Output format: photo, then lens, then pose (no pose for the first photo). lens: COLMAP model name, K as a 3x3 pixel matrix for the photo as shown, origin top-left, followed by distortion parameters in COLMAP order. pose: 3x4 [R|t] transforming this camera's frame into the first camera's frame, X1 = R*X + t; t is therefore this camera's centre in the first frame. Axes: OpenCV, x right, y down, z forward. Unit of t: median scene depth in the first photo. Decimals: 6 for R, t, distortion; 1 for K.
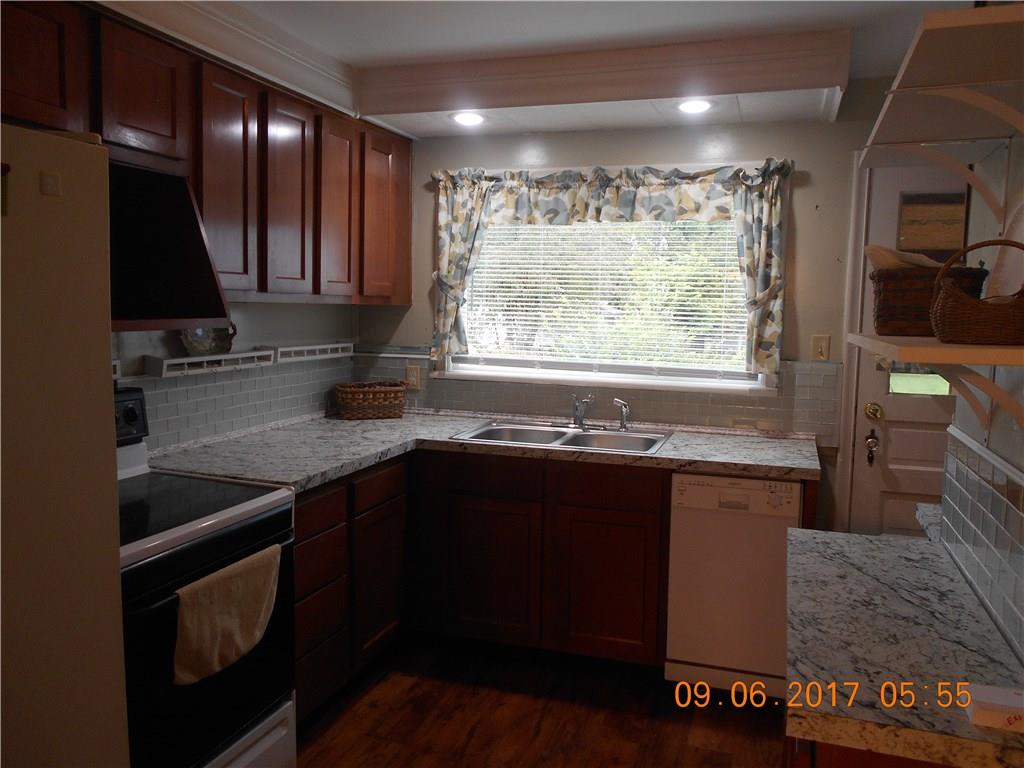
lens RADIAL K [[800.8, 0, 515.7], [0, 800.8, 373.4], [0, 0, 1]] dist [-0.012461, 0.073212]
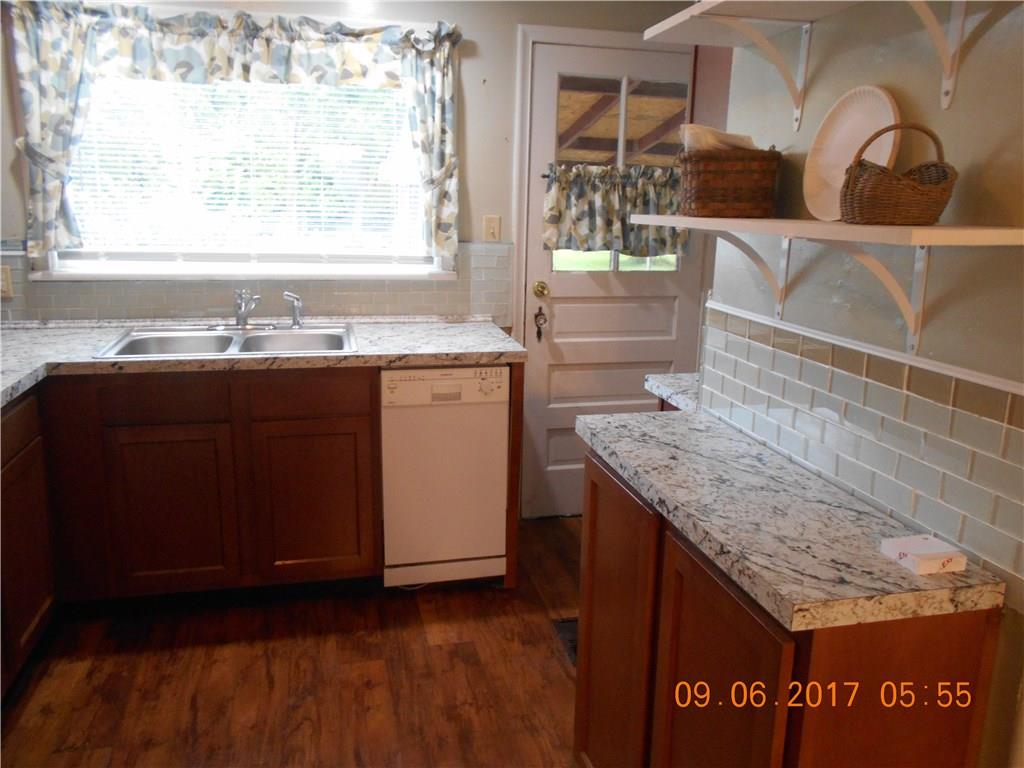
lens RADIAL K [[806.1, 0, 489.7], [0, 806.1, 389.1], [0, 0, 1]] dist [-0.003683, 0.007426]
pose [[0.859112, -0.124941, 0.496303, -0.145615], [0.041107, 0.983456, 0.176420, -0.012586], [-0.510135, -0.131163, 0.850035, 0.122720]]
